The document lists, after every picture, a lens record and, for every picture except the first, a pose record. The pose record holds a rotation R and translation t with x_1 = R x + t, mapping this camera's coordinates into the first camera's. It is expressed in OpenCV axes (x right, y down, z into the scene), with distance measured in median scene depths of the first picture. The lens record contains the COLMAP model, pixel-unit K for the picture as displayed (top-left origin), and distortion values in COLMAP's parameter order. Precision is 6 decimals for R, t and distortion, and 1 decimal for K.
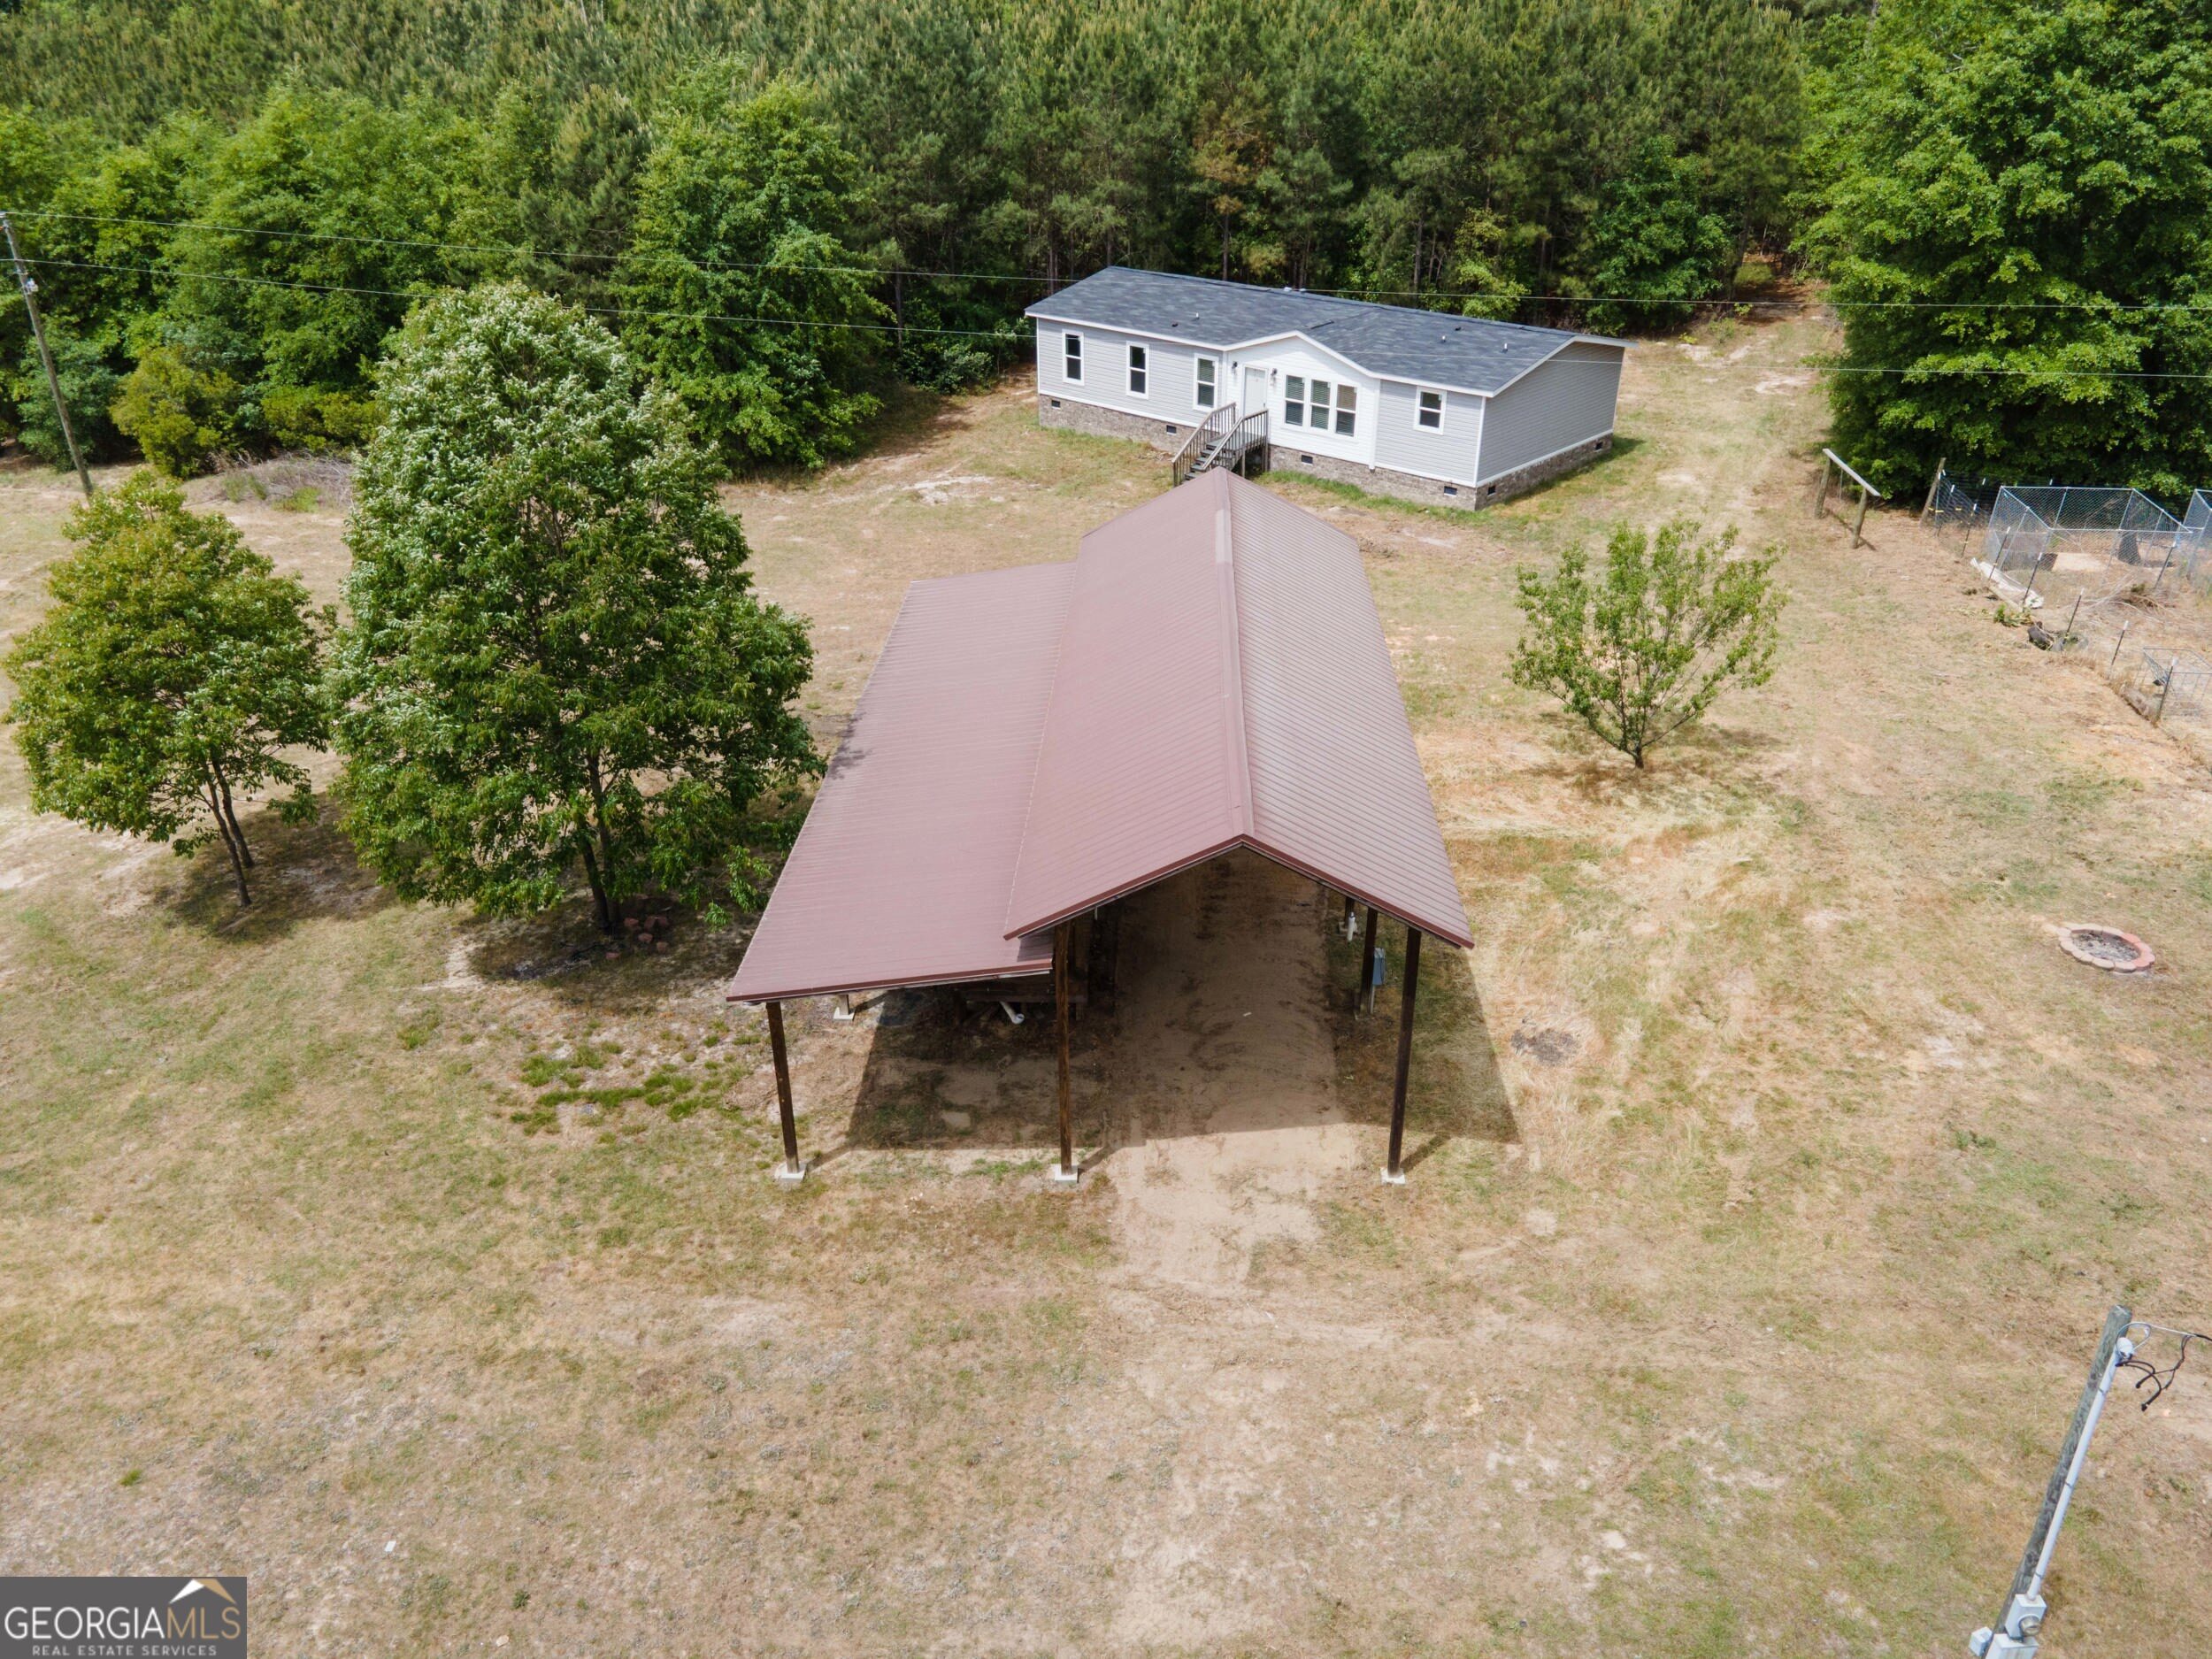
lens RADIAL K [[1609.6, 0, 1103.9], [0, 1609.6, 828.9], [0, 0, 1]] dist [0.045029, -0.016748]
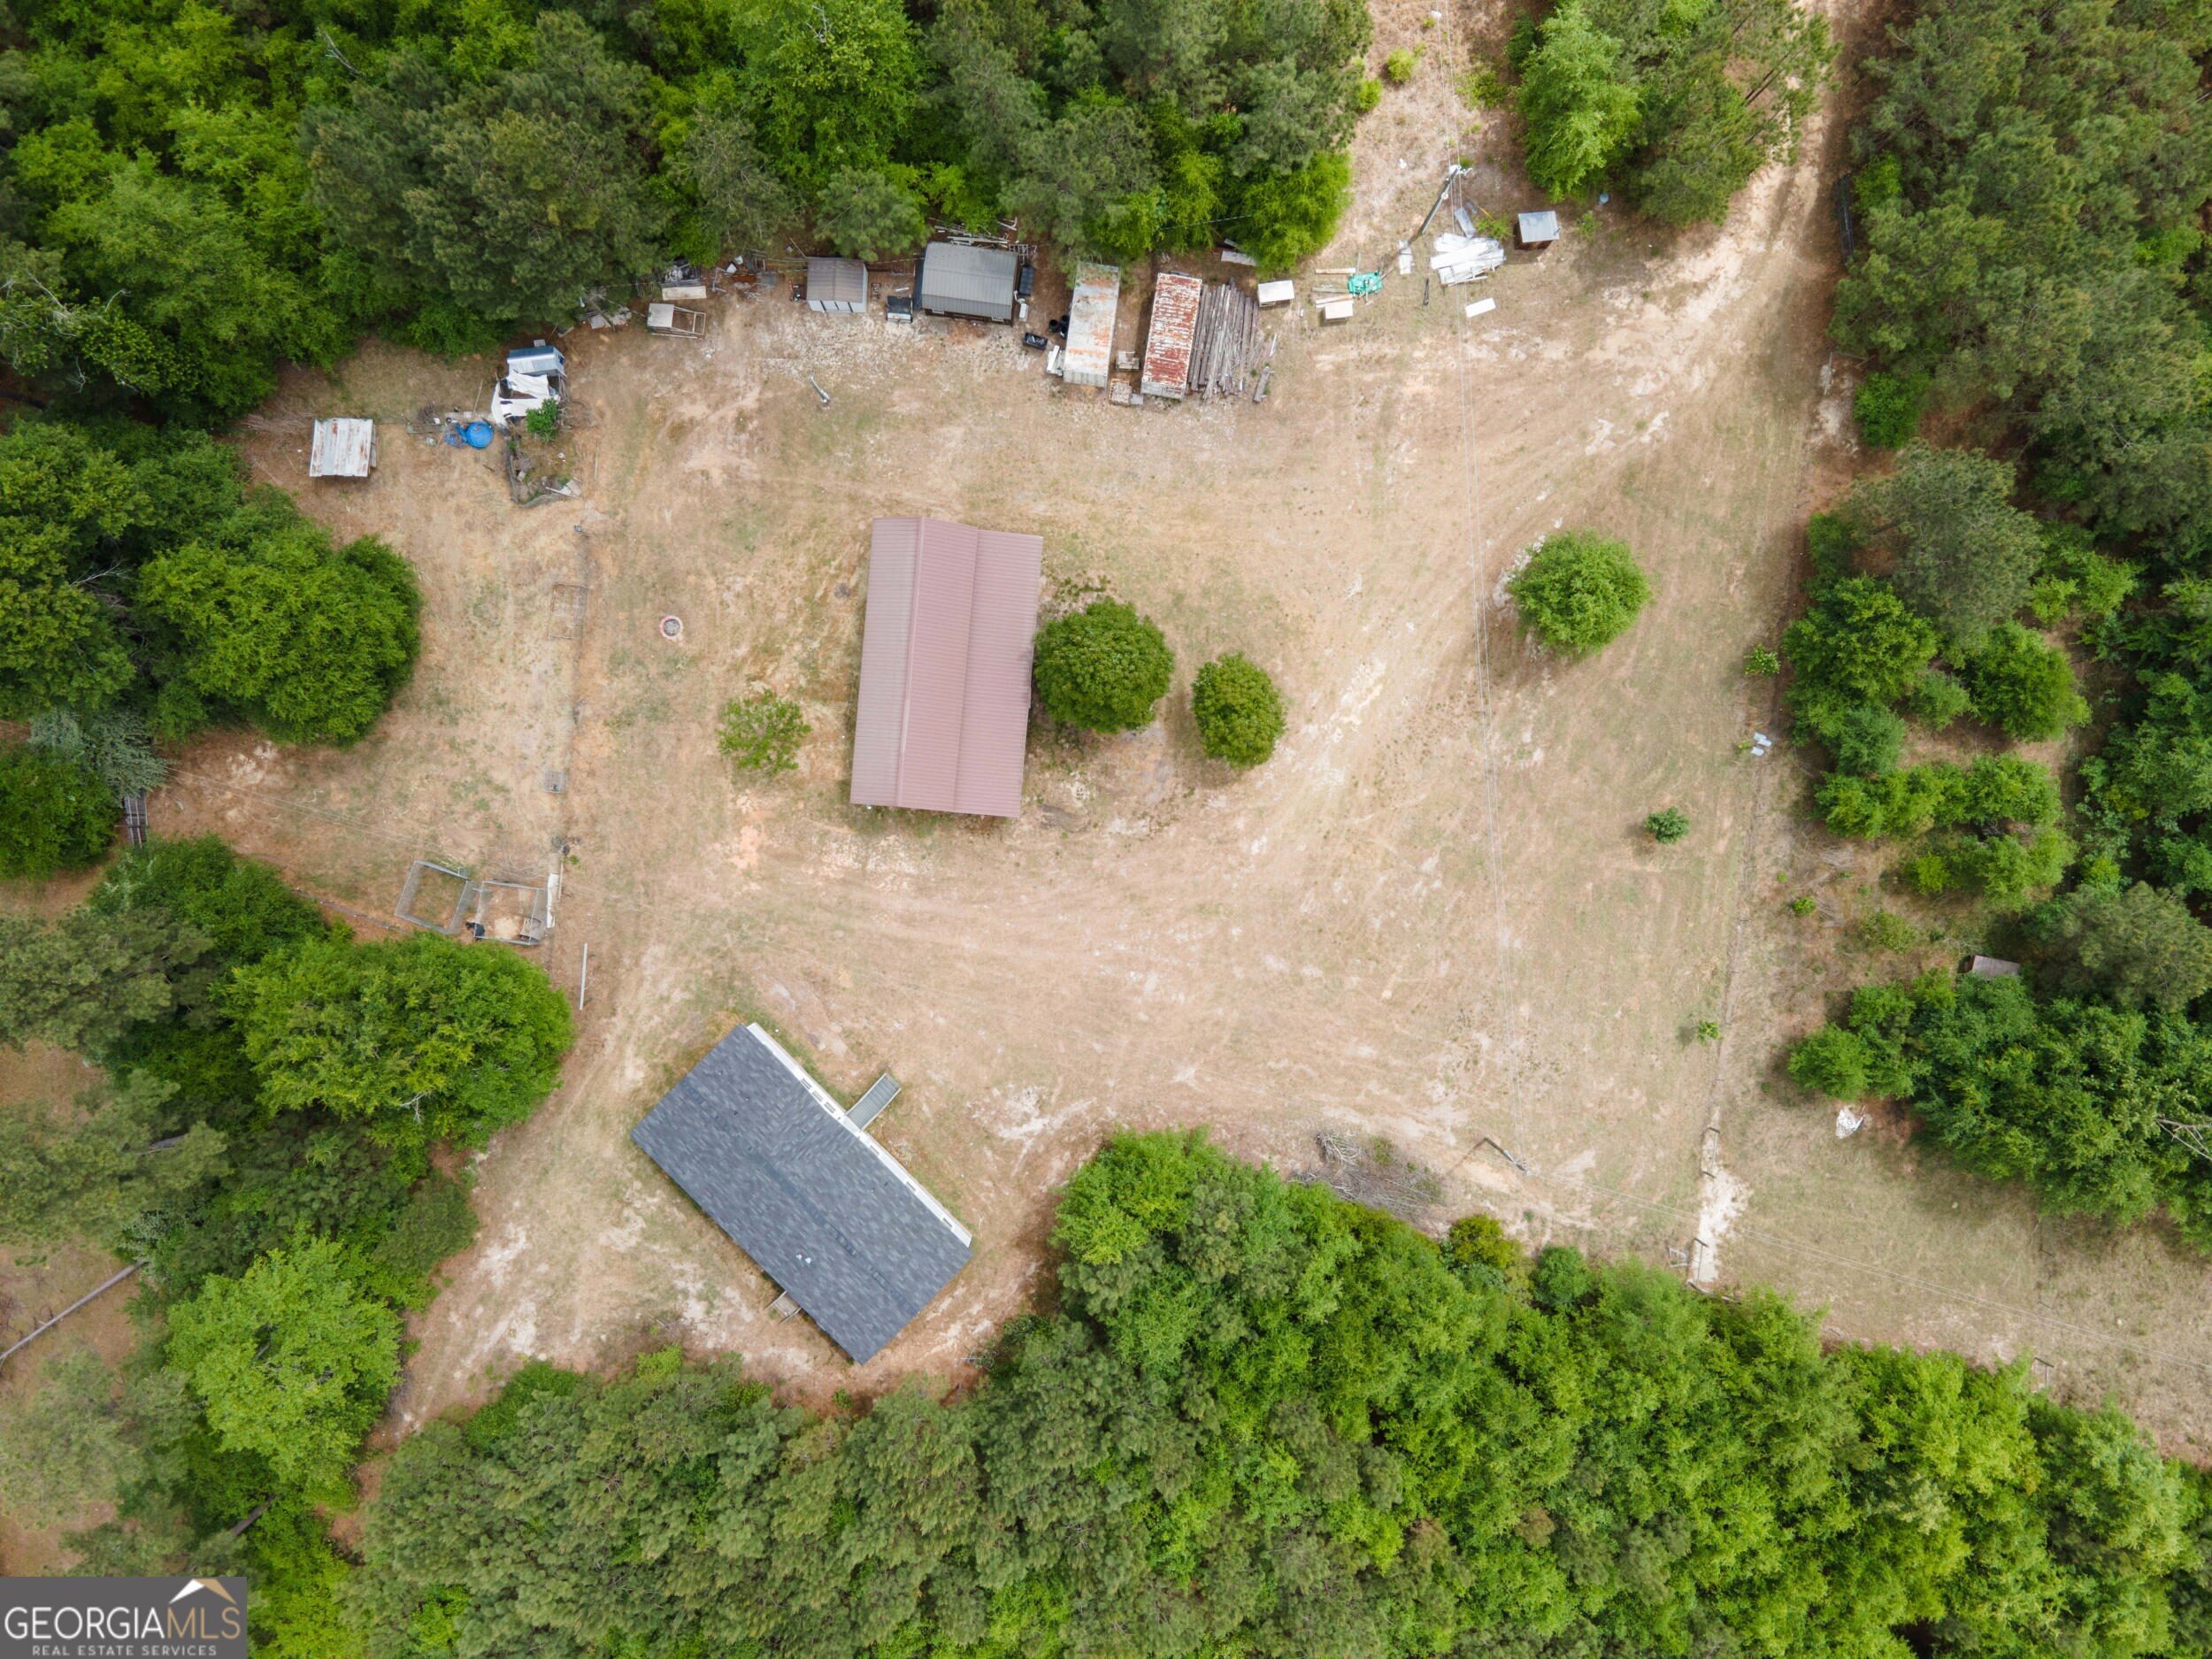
lens RADIAL K [[1609.6, 0, 1102.4], [0, 1609.6, 828.0], [0, 0, 1]] dist [0.045029, -0.016748]
pose [[-0.999193, -0.040049, -0.003156, -0.172930], [0.015944, -0.467453, 0.883874, -1.730338], [-0.036874, 0.883110, 0.467715, -0.148756]]
